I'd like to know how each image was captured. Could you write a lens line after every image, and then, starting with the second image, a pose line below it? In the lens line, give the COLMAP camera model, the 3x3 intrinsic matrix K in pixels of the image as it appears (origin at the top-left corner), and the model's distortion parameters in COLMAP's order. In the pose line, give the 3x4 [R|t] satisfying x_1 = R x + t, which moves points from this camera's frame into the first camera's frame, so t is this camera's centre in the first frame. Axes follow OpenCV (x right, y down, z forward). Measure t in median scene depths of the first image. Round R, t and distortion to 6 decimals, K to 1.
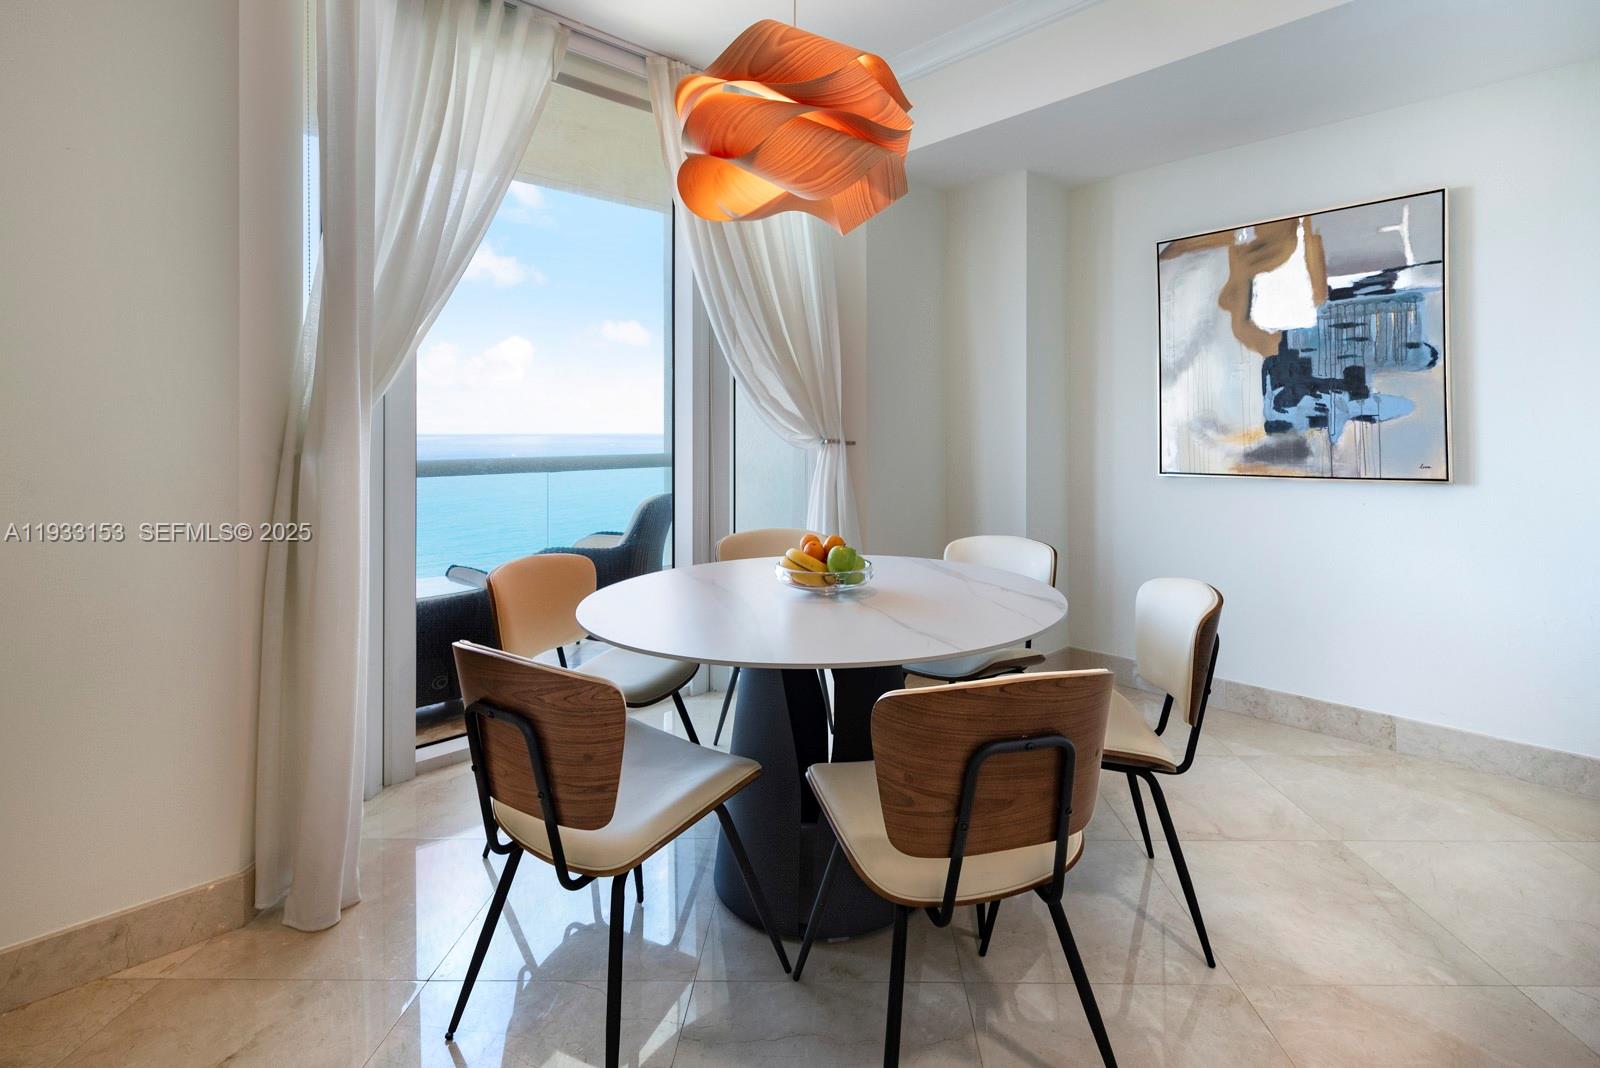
lens RADIAL K [[768.2, 0, 812.1], [0, 768.2, 416.2], [0, 0, 1]] dist [-0.001194, -0.002077]
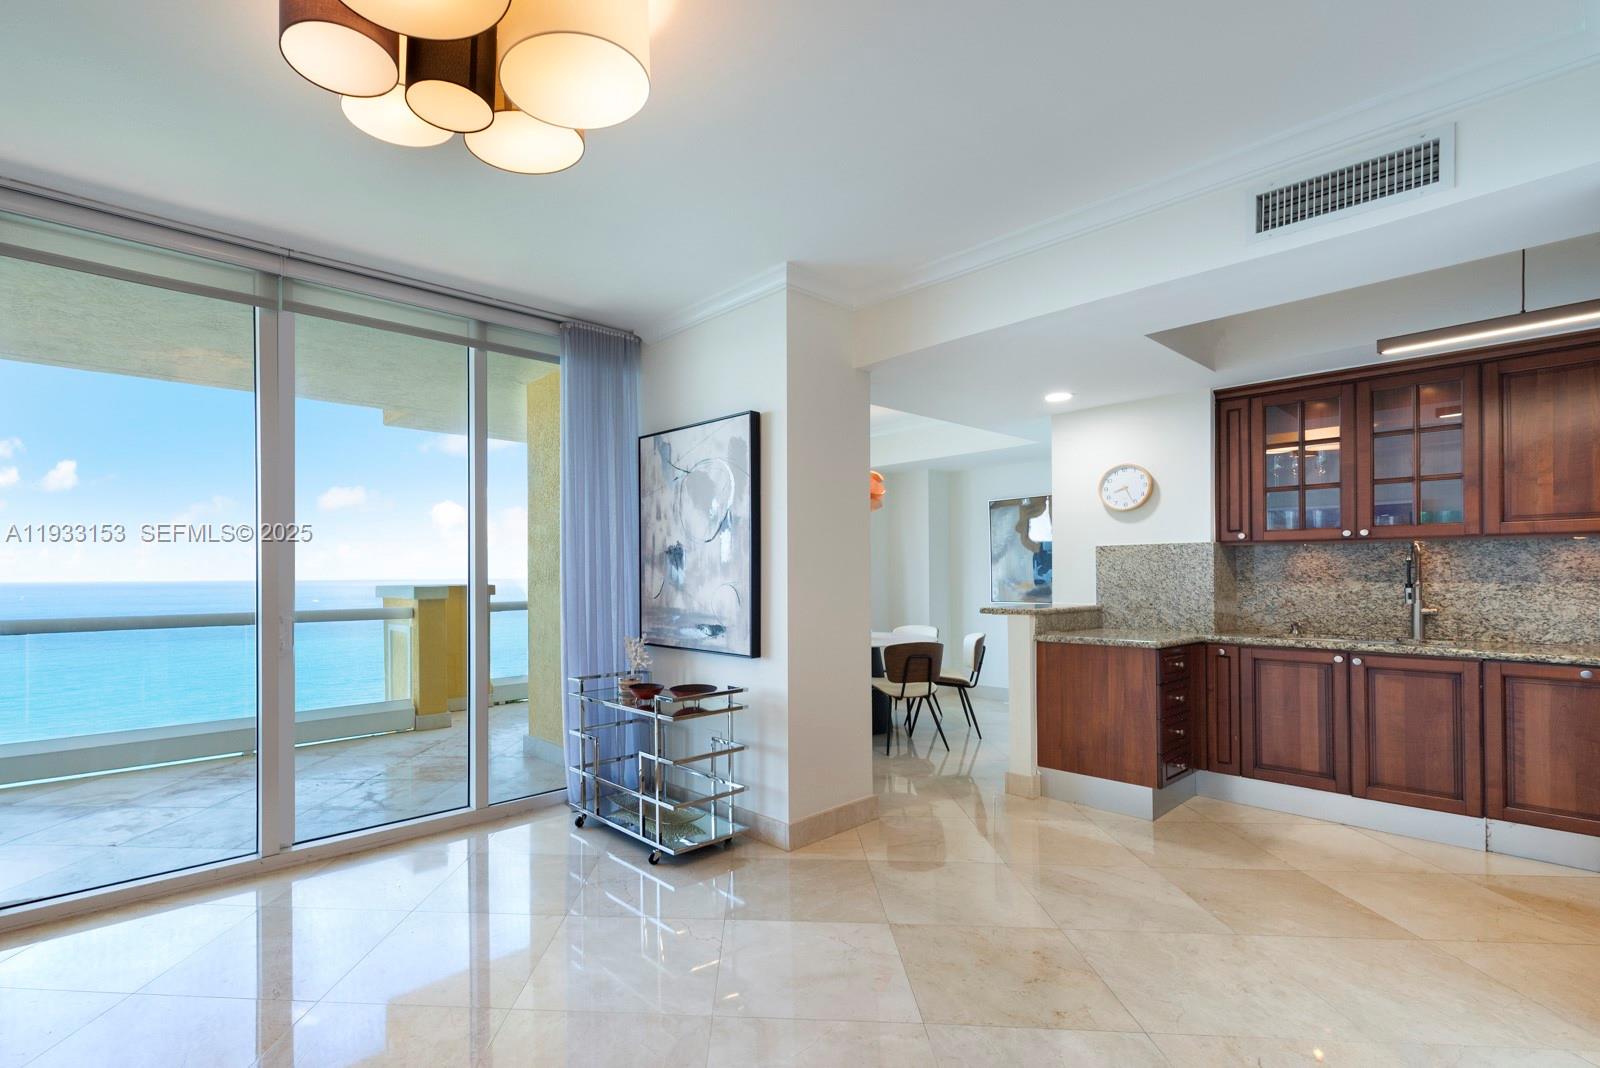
lens RADIAL K [[768.2, 0, 623.8], [0, 768.2, 569.6], [0, 0, 1]] dist [-0.001194, -0.002077]
pose [[0.989919, -0.003407, -0.141595, -0.425571], [0.004318, 0.999972, 0.006128, -0.057306], [0.141570, -0.006678, 0.989906, -1.960705]]
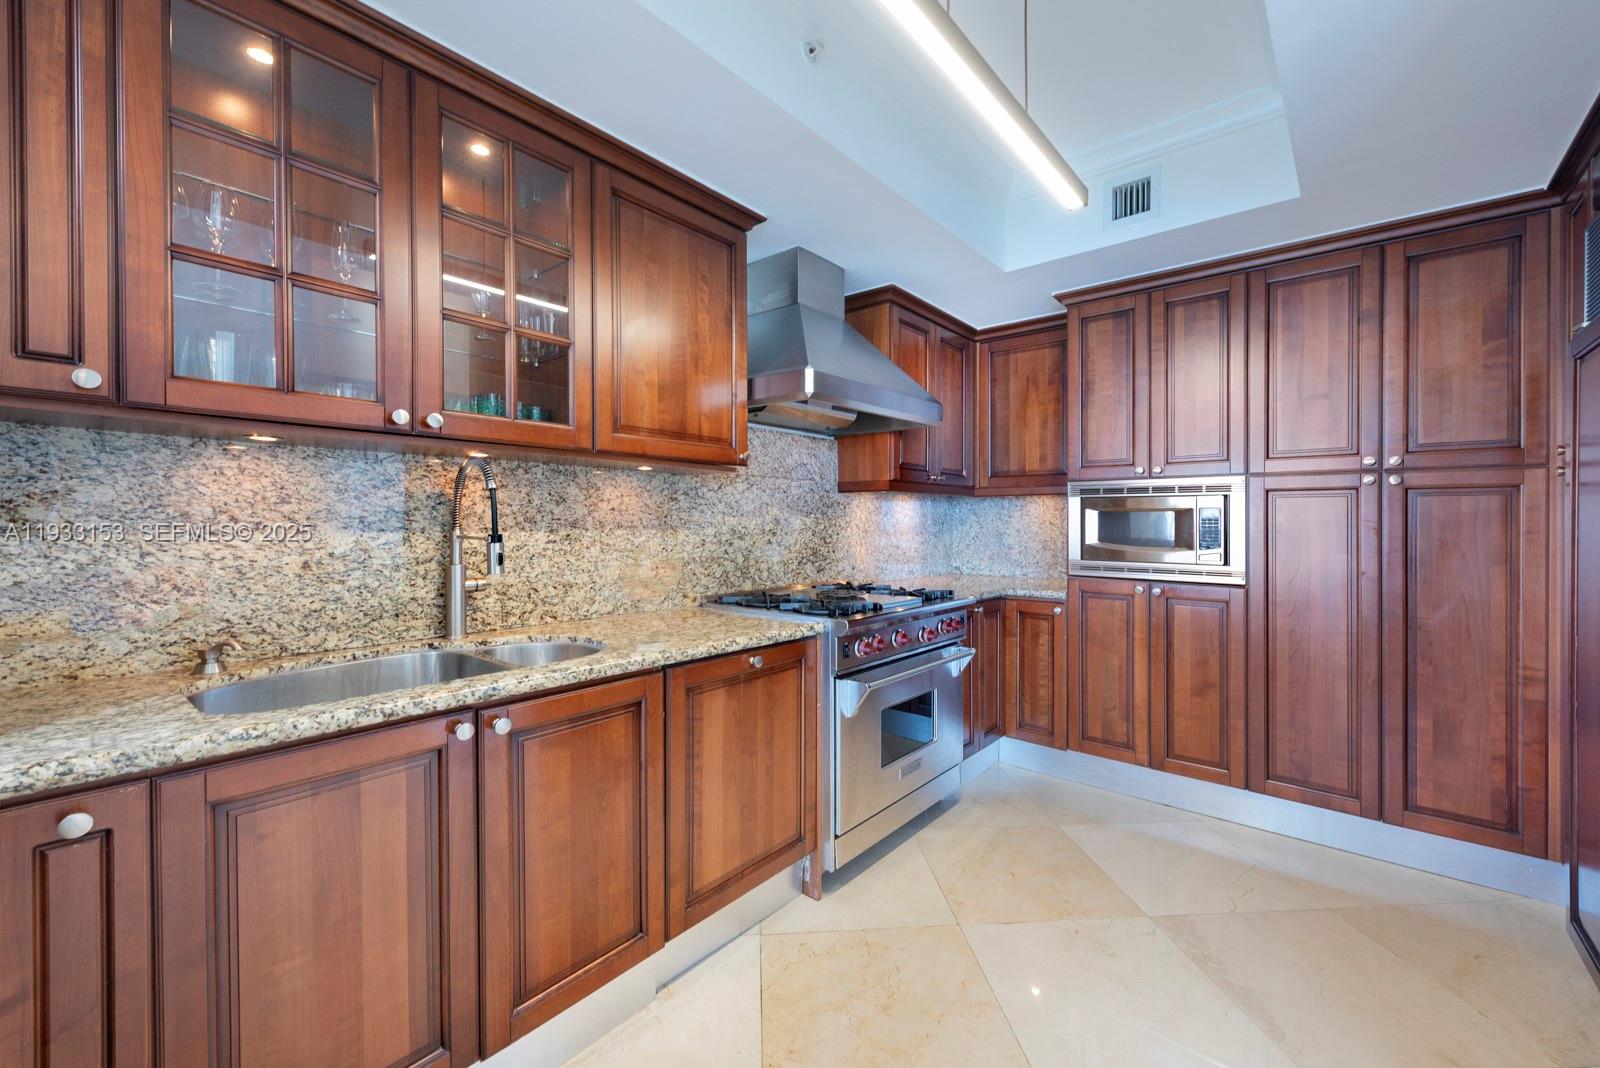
lens RADIAL K [[618.5, 0, 793.8], [0, 618.5, 523.7], [0, 0, 1]] dist [0.007560, -0.000504]
pose [[-0.109785, -0.002052, 0.993953, 0.329919], [-0.015874, 0.999874, 0.000311, -0.025907], [-0.993829, -0.015744, -0.109803, -0.296148]]
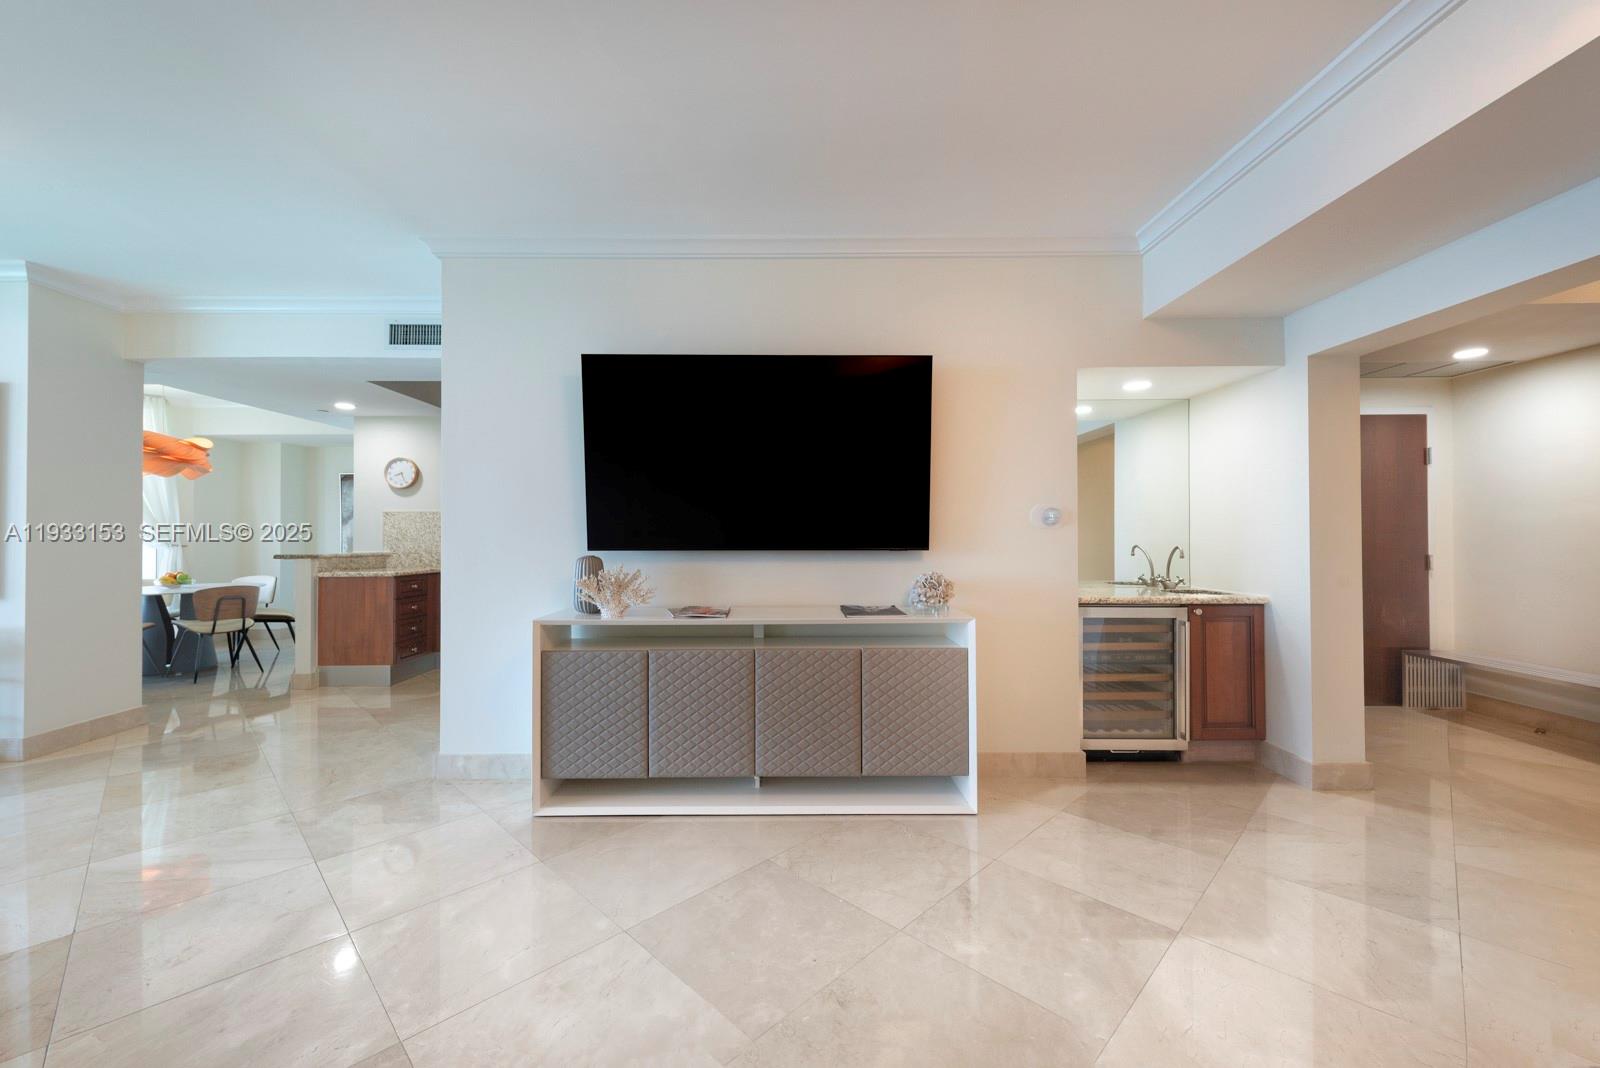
lens RADIAL K [[698.3, 0, 857.6], [0, 698.3, 532.8], [0, 0, 1]] dist [0.017140, -0.003980]
pose [[0.685436, 0.007373, 0.728096, -0.175270], [-0.008506, 0.999962, -0.002118, -0.028898], [-0.728083, -0.004742, 0.685472, -3.024260]]
